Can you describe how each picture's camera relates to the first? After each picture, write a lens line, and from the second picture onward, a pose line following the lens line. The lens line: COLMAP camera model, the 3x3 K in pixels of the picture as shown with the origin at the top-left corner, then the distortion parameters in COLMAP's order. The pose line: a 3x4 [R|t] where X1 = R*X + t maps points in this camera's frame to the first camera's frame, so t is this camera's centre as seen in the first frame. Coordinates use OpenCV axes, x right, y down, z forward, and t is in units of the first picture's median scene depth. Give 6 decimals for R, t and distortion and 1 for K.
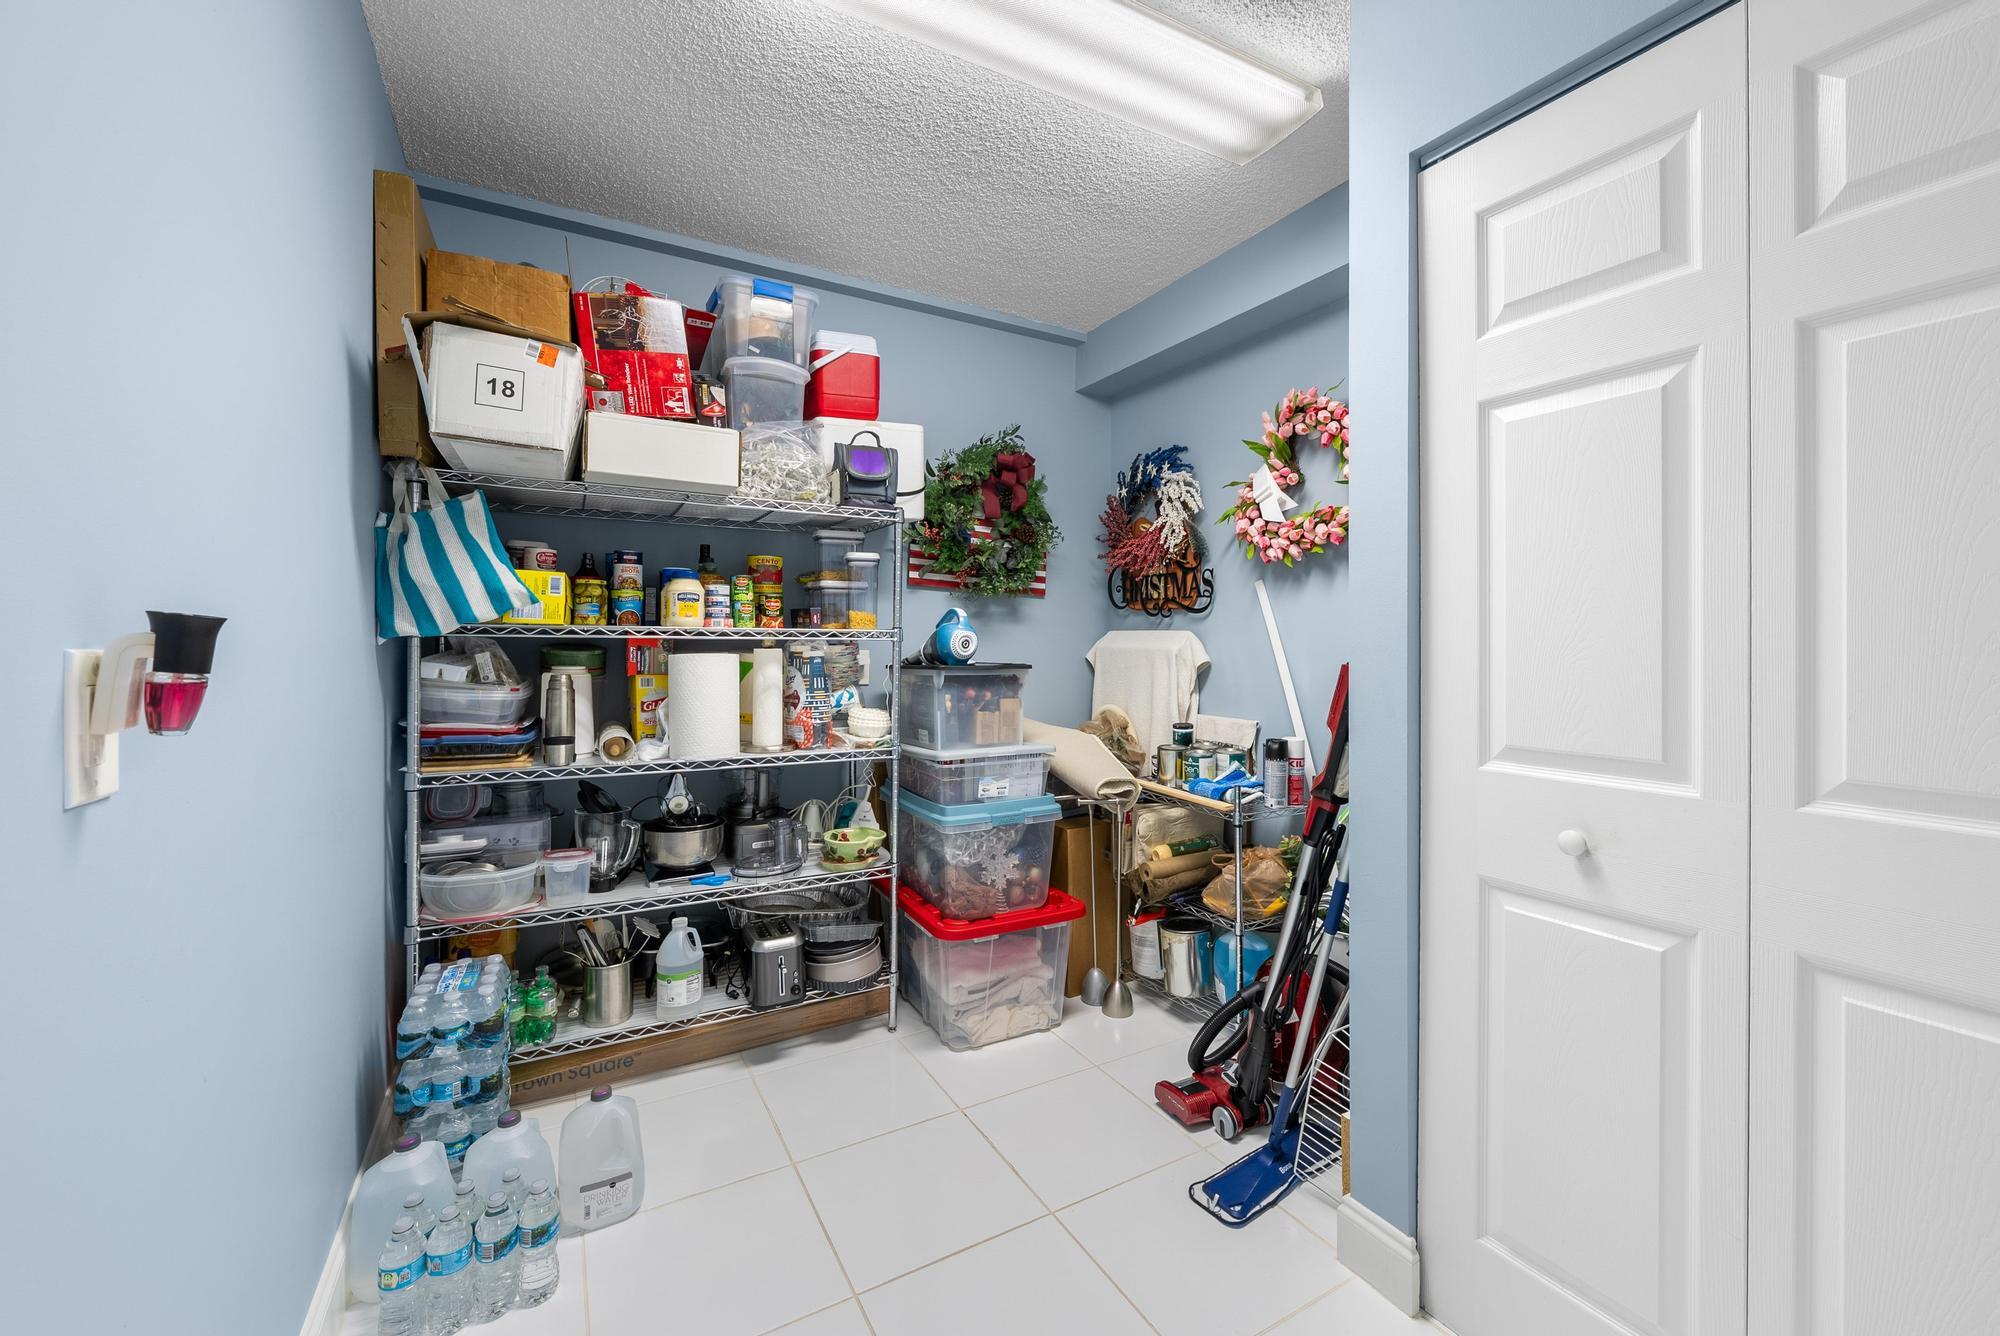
lens RADIAL K [[792.3, 0, 1000.8], [0, 792.3, 643.9], [0, 0, 1]] dist [0.001657, 0.000232]
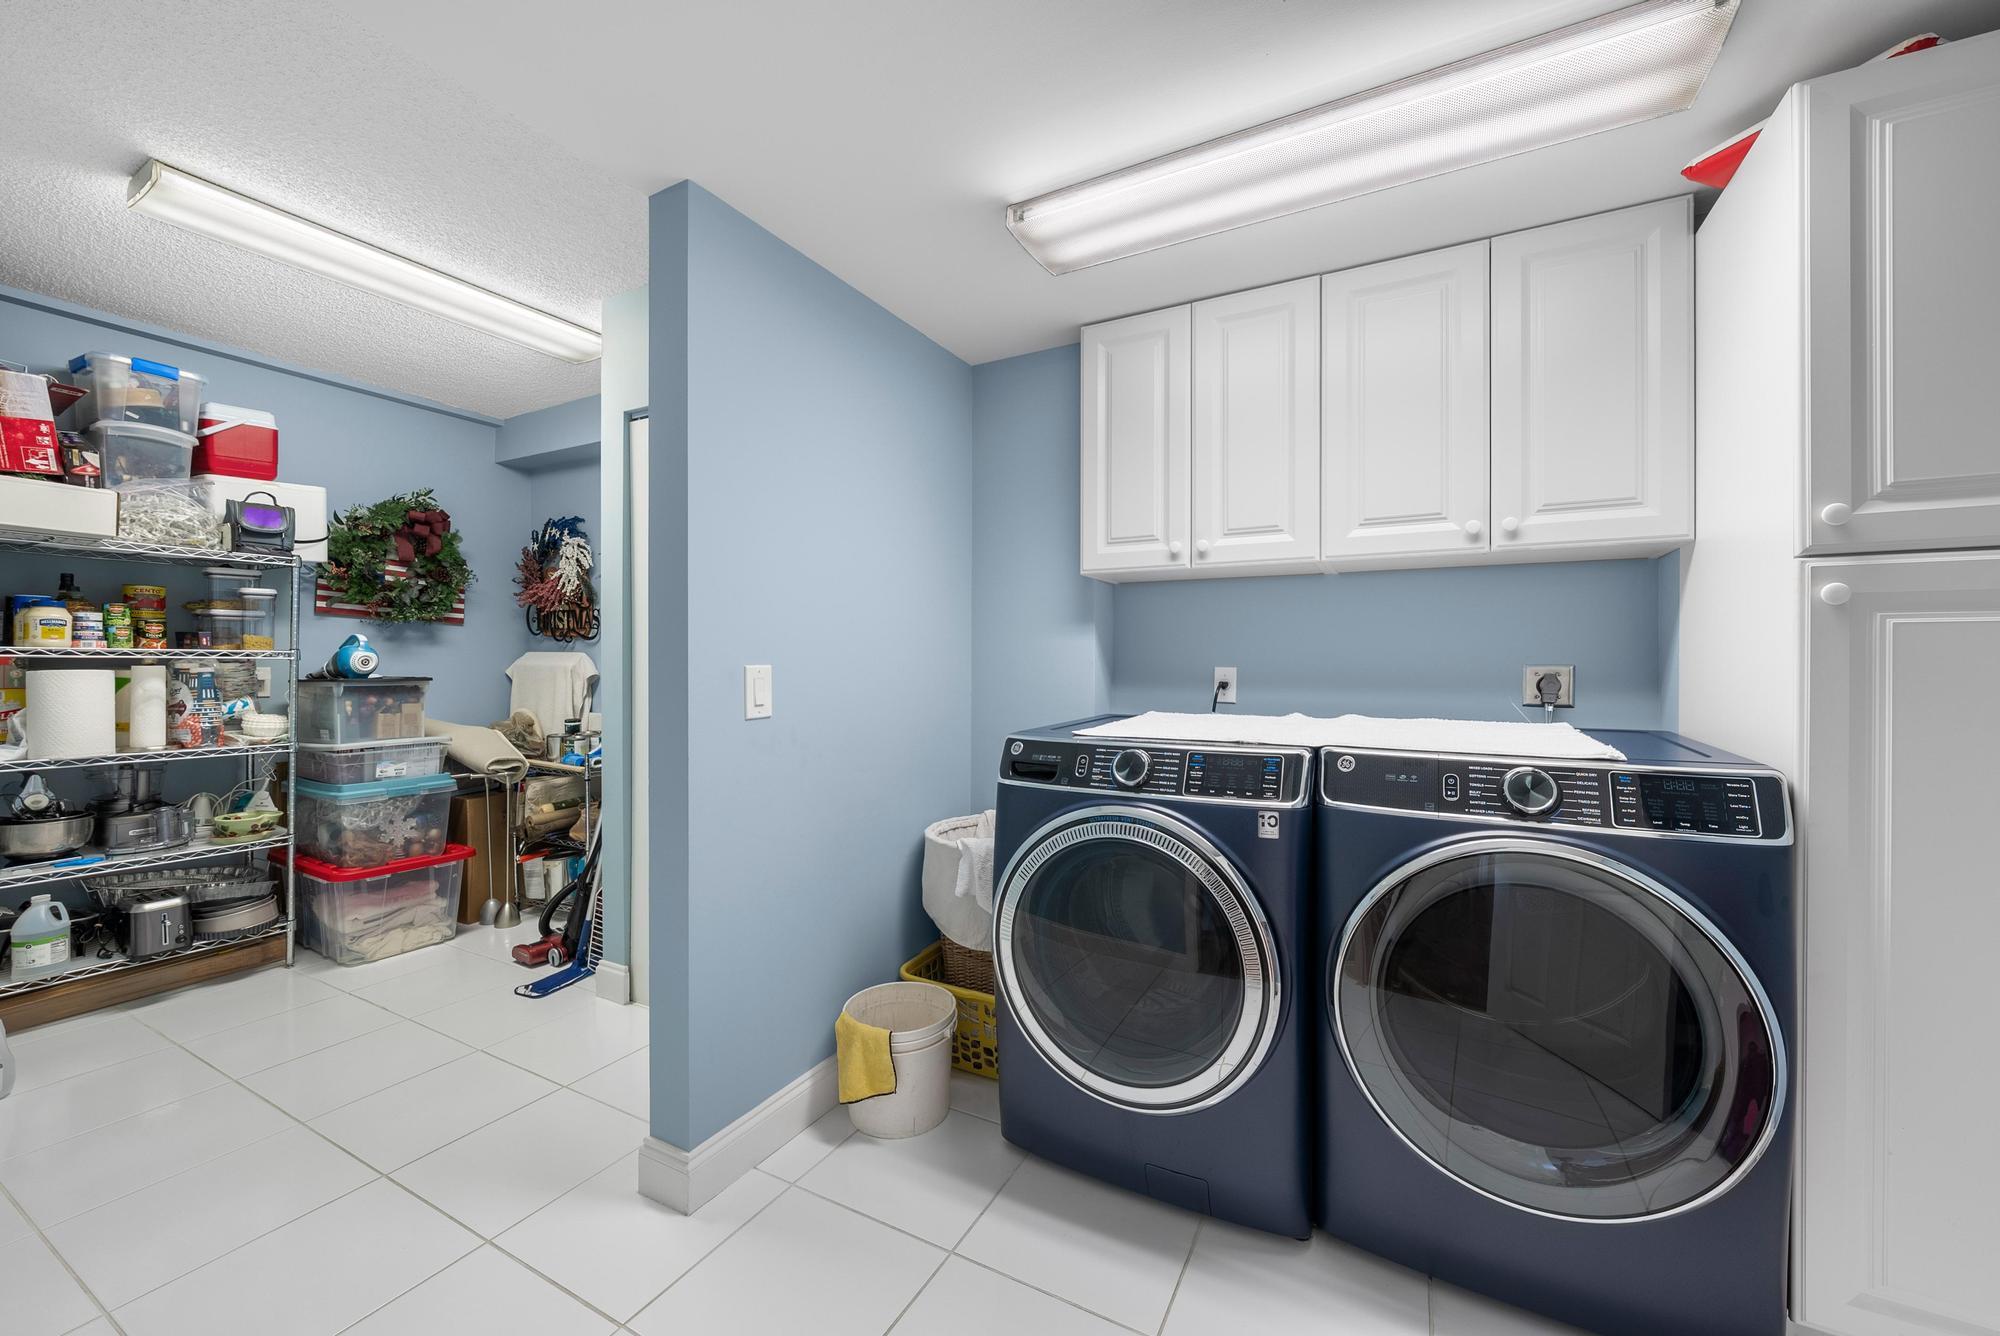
lens RADIAL K [[777.2, 0, 1008.4], [0, 777.2, 662.6], [0, 0, 1]] dist [0.001565, 0.000388]
pose [[0.847610, 0.000482, 0.530620, 0.176661], [-0.000643, 1.000000, 0.000119, 0.000126], [-0.530620, -0.000442, 0.847610, -0.663994]]
